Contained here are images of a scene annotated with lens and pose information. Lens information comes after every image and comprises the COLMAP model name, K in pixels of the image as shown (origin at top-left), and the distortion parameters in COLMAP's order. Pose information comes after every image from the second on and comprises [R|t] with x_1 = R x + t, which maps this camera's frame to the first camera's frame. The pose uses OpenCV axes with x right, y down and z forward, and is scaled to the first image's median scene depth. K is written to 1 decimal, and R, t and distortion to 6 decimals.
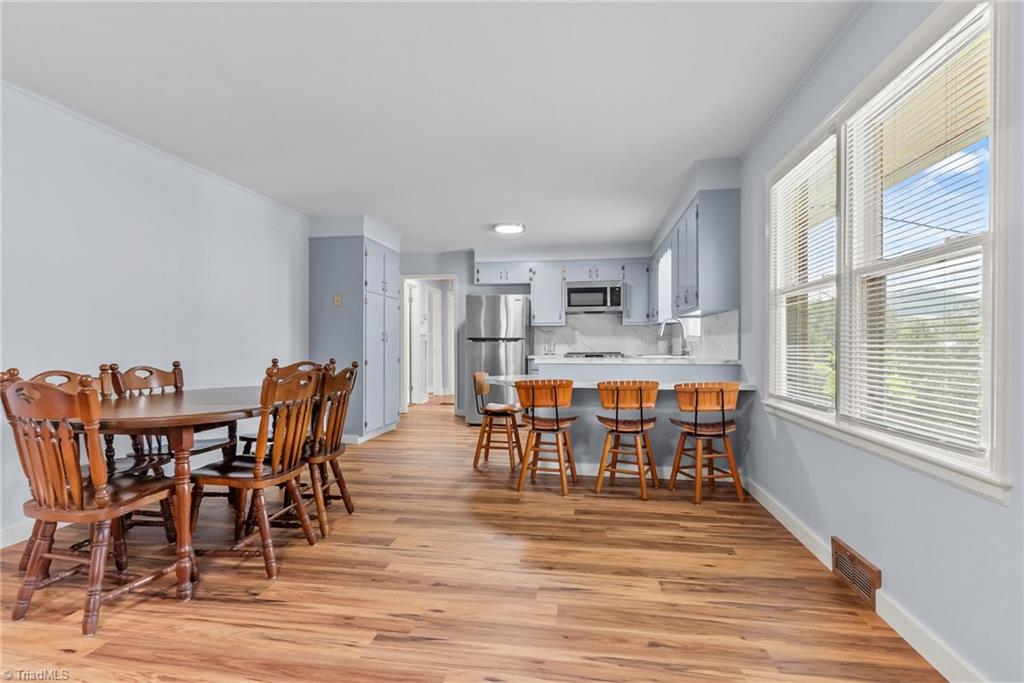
lens RADIAL K [[492.1, 0, 501.2], [0, 492.1, 347.7], [0, 0, 1]] dist [0.002550, -0.002097]
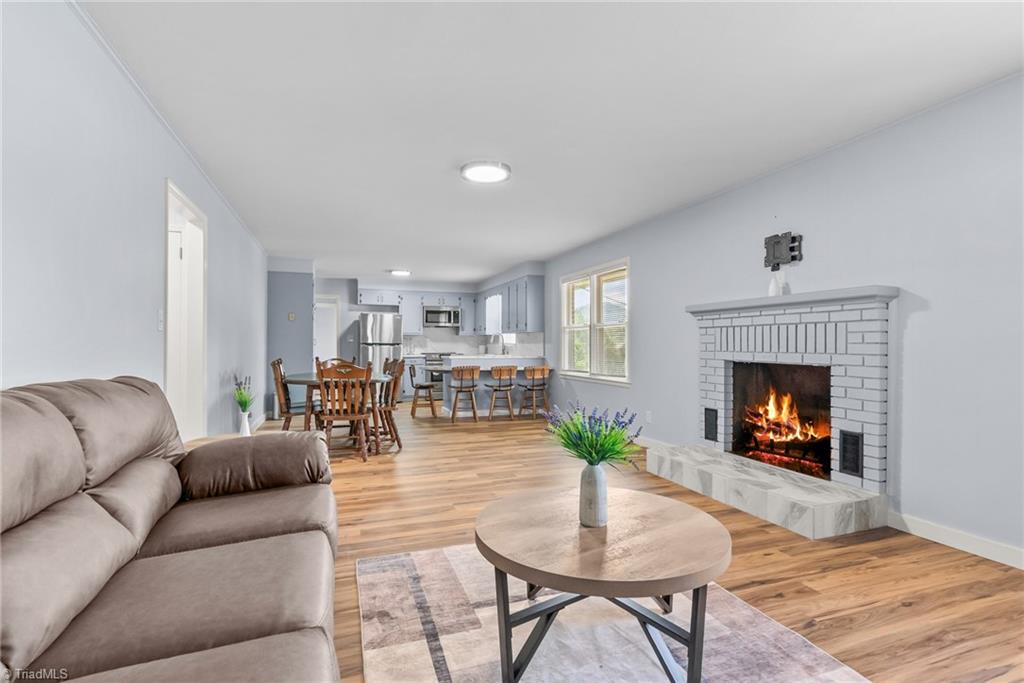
lens RADIAL K [[492.1, 0, 500.2], [0, 492.1, 343.9], [0, 0, 1]] dist [0.002550, -0.002097]
pose [[0.876522, 0.001589, 0.481358, -0.395674], [0.002510, 0.999966, -0.007872, -0.006076], [-0.481355, 0.008108, 0.876488, -0.433379]]
